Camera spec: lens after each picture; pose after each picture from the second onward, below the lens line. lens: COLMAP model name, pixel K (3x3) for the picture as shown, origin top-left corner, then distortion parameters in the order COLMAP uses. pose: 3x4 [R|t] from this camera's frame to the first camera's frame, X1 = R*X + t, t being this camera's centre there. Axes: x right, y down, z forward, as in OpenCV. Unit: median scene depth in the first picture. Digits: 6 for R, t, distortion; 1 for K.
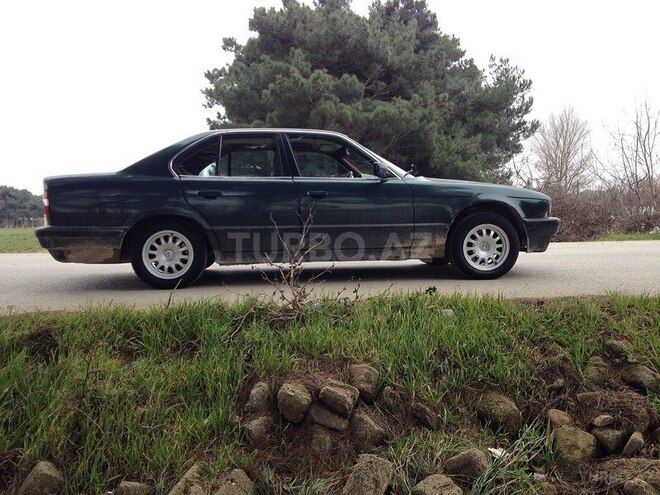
lens RADIAL K [[587.8, 0, 330.0], [0, 587.8, 247.5], [0, 0, 1]] dist [0.239709, -0.375468]
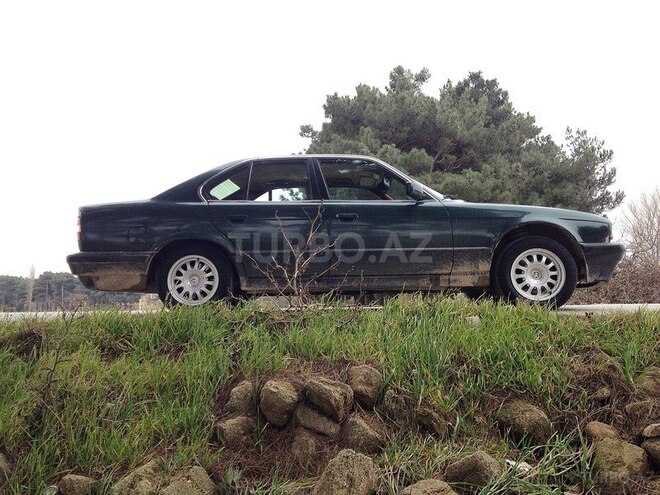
lens RADIAL K [[587.8, 0, 330.0], [0, 587.8, 247.5], [0, 0, 1]] dist [0.239709, -0.375468]
pose [[0.991356, -0.010310, -0.130792, 0.075625], [-0.007934, 0.990372, -0.138203, 0.090911], [0.130958, 0.138046, 0.981730, 0.073303]]
